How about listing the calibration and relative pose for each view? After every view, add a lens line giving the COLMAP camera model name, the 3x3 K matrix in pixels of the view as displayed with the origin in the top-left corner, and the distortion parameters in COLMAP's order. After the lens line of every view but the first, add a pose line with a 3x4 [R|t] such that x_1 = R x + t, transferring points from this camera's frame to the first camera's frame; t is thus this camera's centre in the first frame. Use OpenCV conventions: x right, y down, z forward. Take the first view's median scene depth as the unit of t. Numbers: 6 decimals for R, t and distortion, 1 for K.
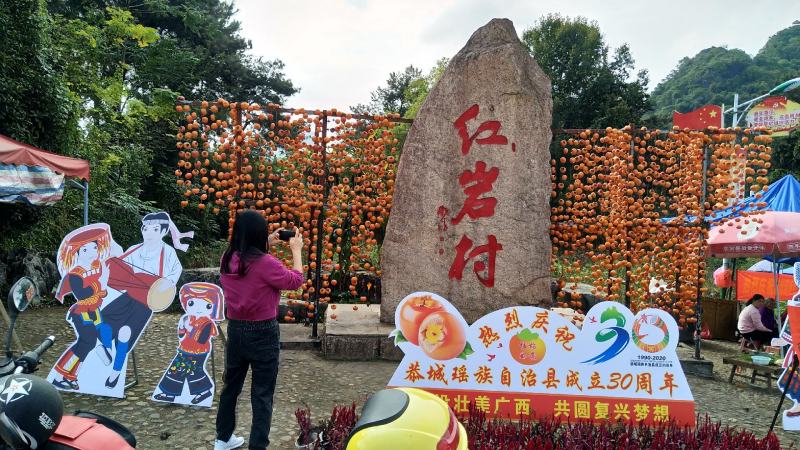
lens RADIAL K [[627.4, 0, 400.7], [0, 627.4, 222.7], [0, 0, 1]] dist [0.100278, -0.155825]
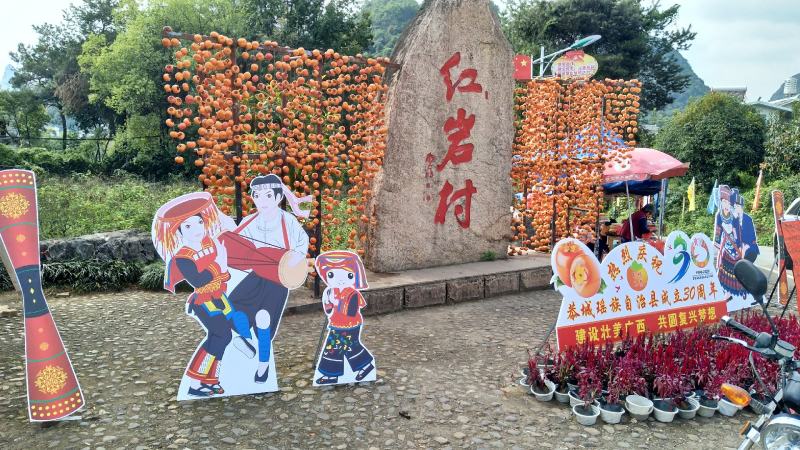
lens RADIAL K [[627.4, 0, 400.7], [0, 627.4, 222.7], [0, 0, 1]] dist [0.100278, -0.155825]
pose [[0.875224, -0.084650, 0.476253, -0.643572], [0.035088, 0.993085, 0.112031, -0.041894], [-0.482443, -0.081342, 0.872142, 0.173143]]
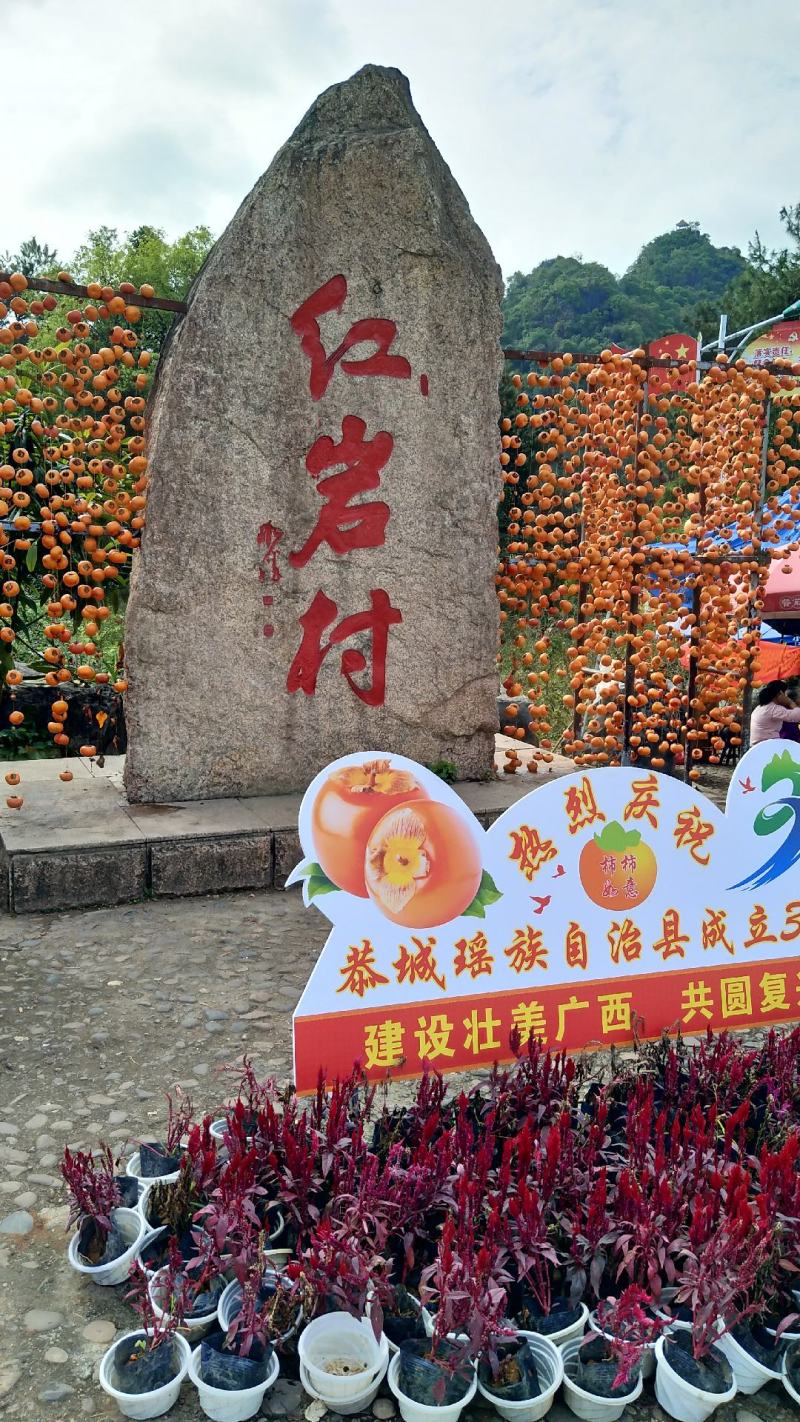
lens RADIAL K [[1105.5, 0, 413.7], [0, 1105.5, 717.7], [0, 0, 1]] dist [0.091332, -0.139179]
pose [[0.941341, -0.063064, 0.331513, -0.134313], [0.016969, 0.989986, 0.140143, 0.000311], [-0.337031, -0.126297, 0.932984, 0.345409]]
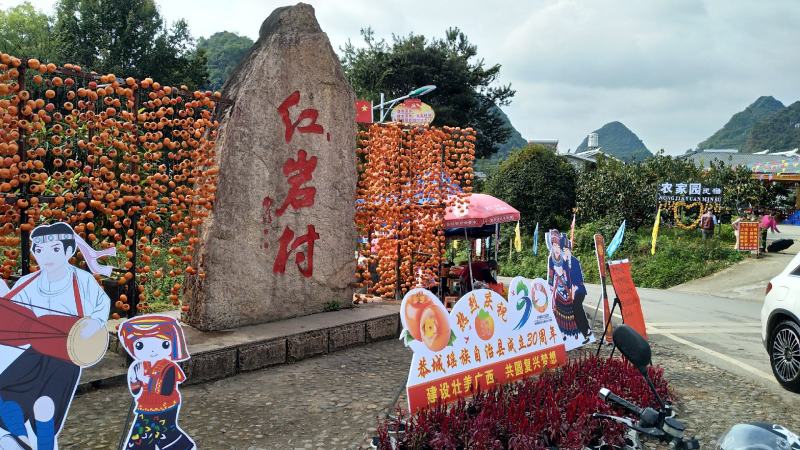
lens RADIAL K [[621.9, 0, 409.8], [0, 621.9, 220.9], [0, 0, 1]] dist [0.091332, -0.139179]
pose [[0.719528, -0.053362, 0.692410, -0.585046], [0.025504, 0.998401, 0.050440, -0.044012], [-0.693995, -0.018634, 0.719739, 0.253305]]
